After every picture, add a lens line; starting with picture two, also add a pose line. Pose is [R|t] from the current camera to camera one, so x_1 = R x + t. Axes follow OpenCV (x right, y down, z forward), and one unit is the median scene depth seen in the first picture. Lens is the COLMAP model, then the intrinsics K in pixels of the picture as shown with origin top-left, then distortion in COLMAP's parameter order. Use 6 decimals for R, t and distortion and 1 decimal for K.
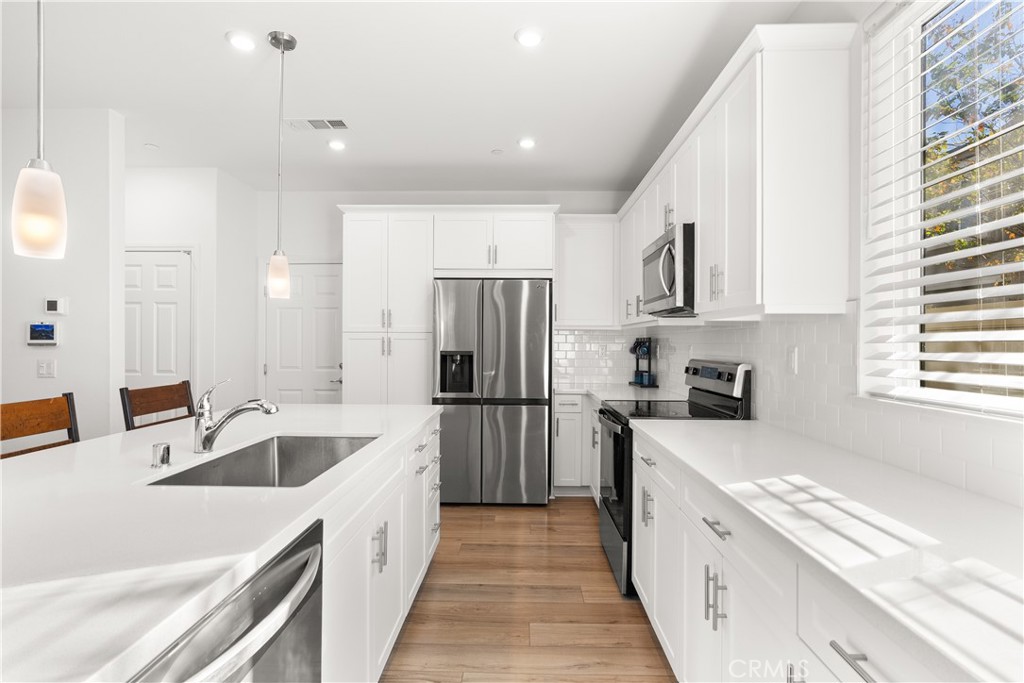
lens RADIAL K [[506.0, 0, 512.4], [0, 506.0, 346.2], [0, 0, 1]] dist [-0.009040, 0.004039]
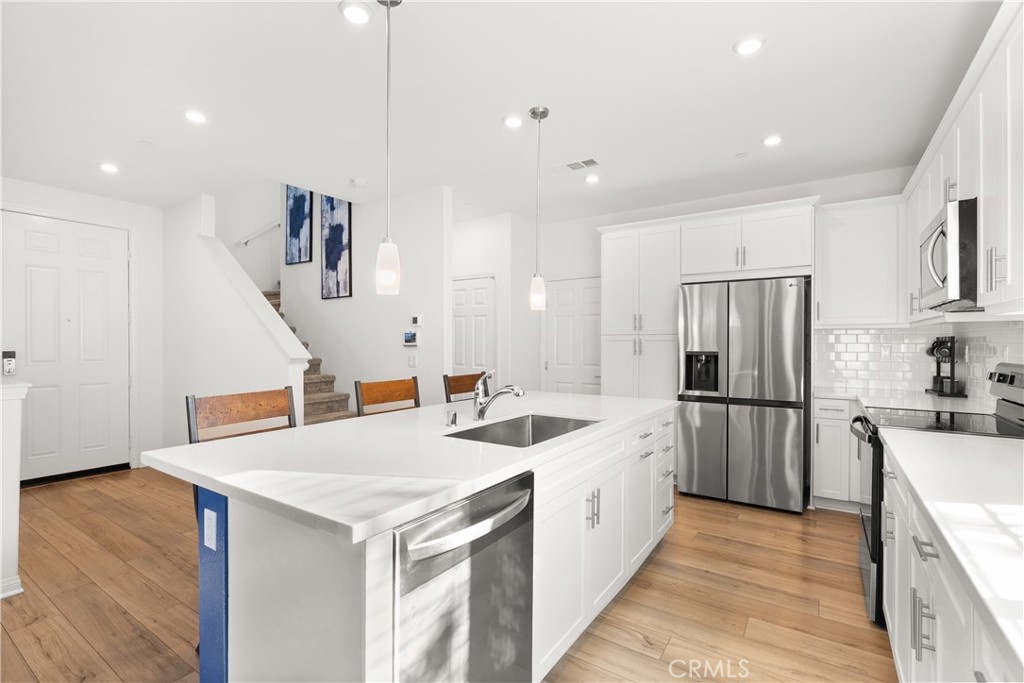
lens RADIAL K [[467.6, 0, 511.5], [0, 467.6, 345.8], [0, 0, 1]] dist [-0.009011, 0.002230]
pose [[0.841750, -0.001318, -0.539866, 0.100387], [-0.000225, 0.999996, -0.002793, 0.000805], [0.539868, 0.002472, 0.841746, -0.040140]]
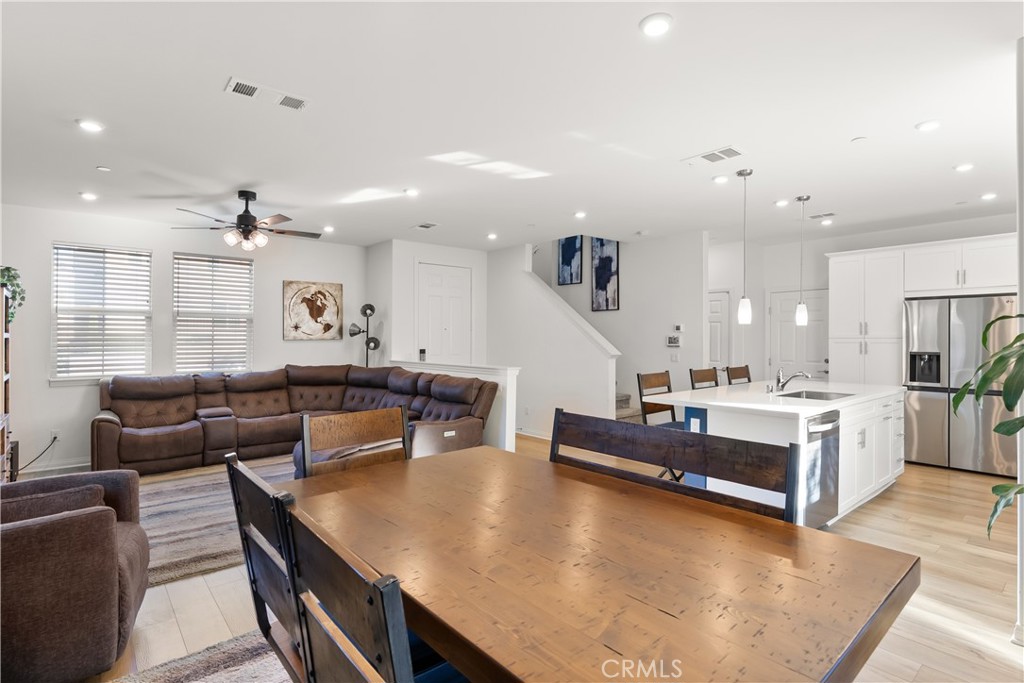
lens RADIAL K [[506.0, 0, 511.0], [0, 506.0, 338.4], [0, 0, 1]] dist [-0.009040, 0.004039]
pose [[0.658690, -0.005049, -0.752397, 0.218072], [-0.001310, 0.999968, -0.007857, -0.018154], [0.752413, 0.006161, 0.658663, -0.901023]]
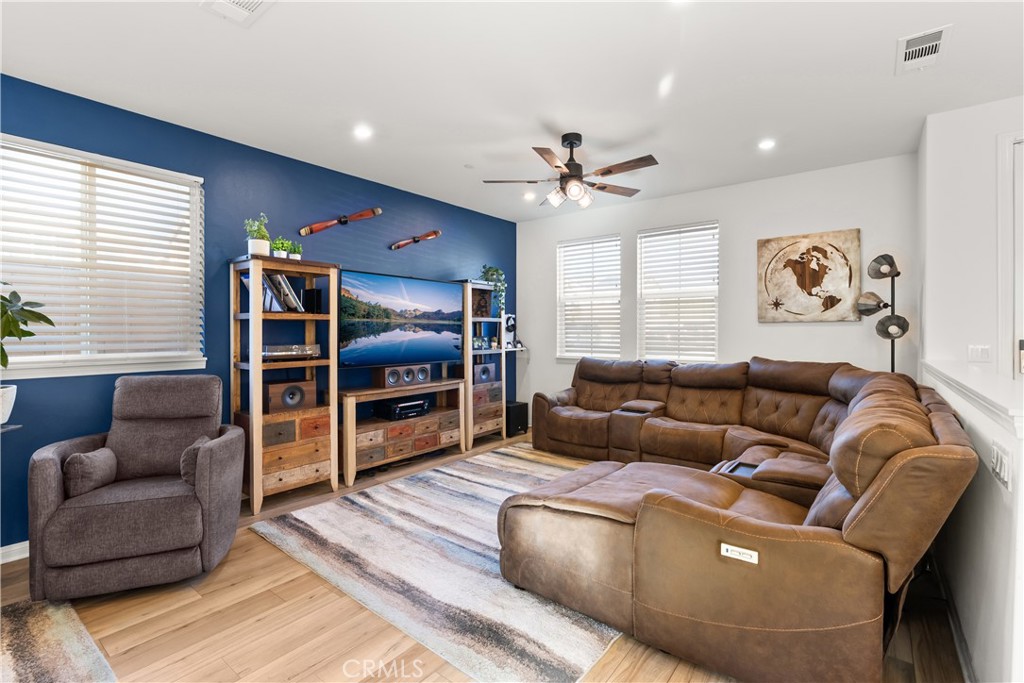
lens RADIAL K [[467.6, 0, 514.2], [0, 467.6, 331.4], [0, 0, 1]] dist [-0.009011, 0.002230]
pose [[-0.590981, -0.003162, -0.806679, -0.421821], [-0.008904, 0.999957, 0.002604, 0.002539], [0.806636, 0.008721, -0.590984, 0.005323]]
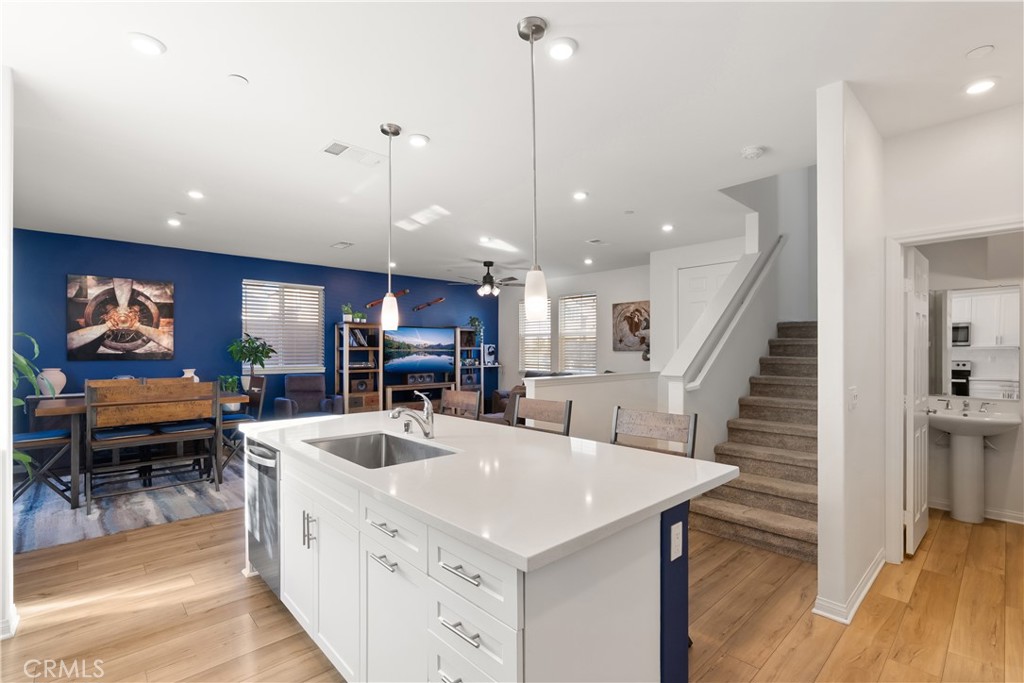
lens RADIAL K [[467.6, 0, 513.2], [0, 467.6, 350.5], [0, 0, 1]] dist [-0.009011, 0.002230]
pose [[-0.712420, -0.006955, -0.701719, 0.108519], [-0.010986, 0.999939, 0.001242, -0.027266], [0.701667, 0.008594, -0.712453, 1.143302]]
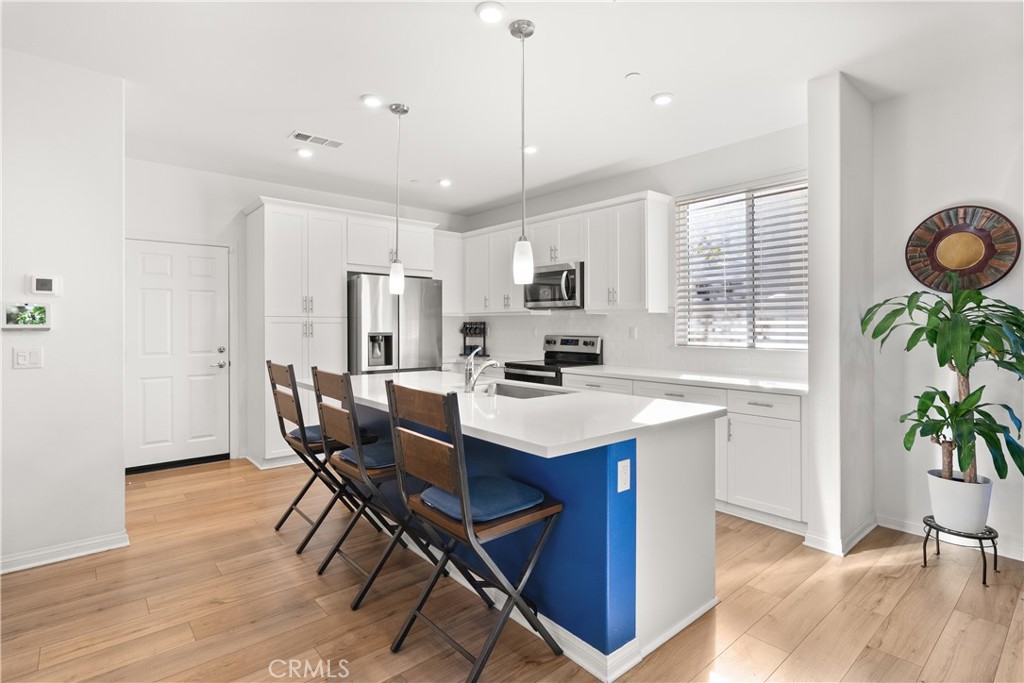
lens RADIAL K [[506.0, 0, 508.3], [0, 506.0, 329.2], [0, 0, 1]] dist [-0.009040, 0.004039]
pose [[0.746709, -0.007551, 0.665108, -0.863767], [0.007585, 0.999967, 0.002837, -0.000227], [-0.665108, 0.002927, 0.746742, -0.176075]]
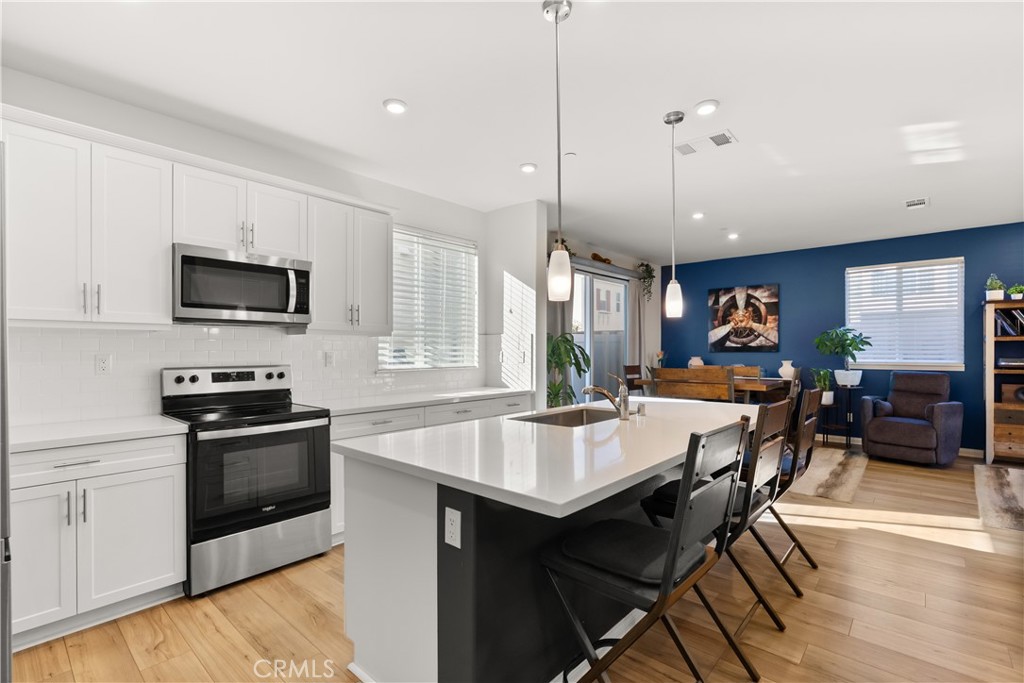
lens RADIAL K [[467.6, 0, 510.3], [0, 467.6, 352.5], [0, 0, 1]] dist [-0.009011, 0.002230]
pose [[-0.760349, -0.008227, 0.649463, -0.690239], [0.005281, 0.999808, 0.018847, -0.016559], [-0.649493, 0.017760, -0.760160, 1.242708]]
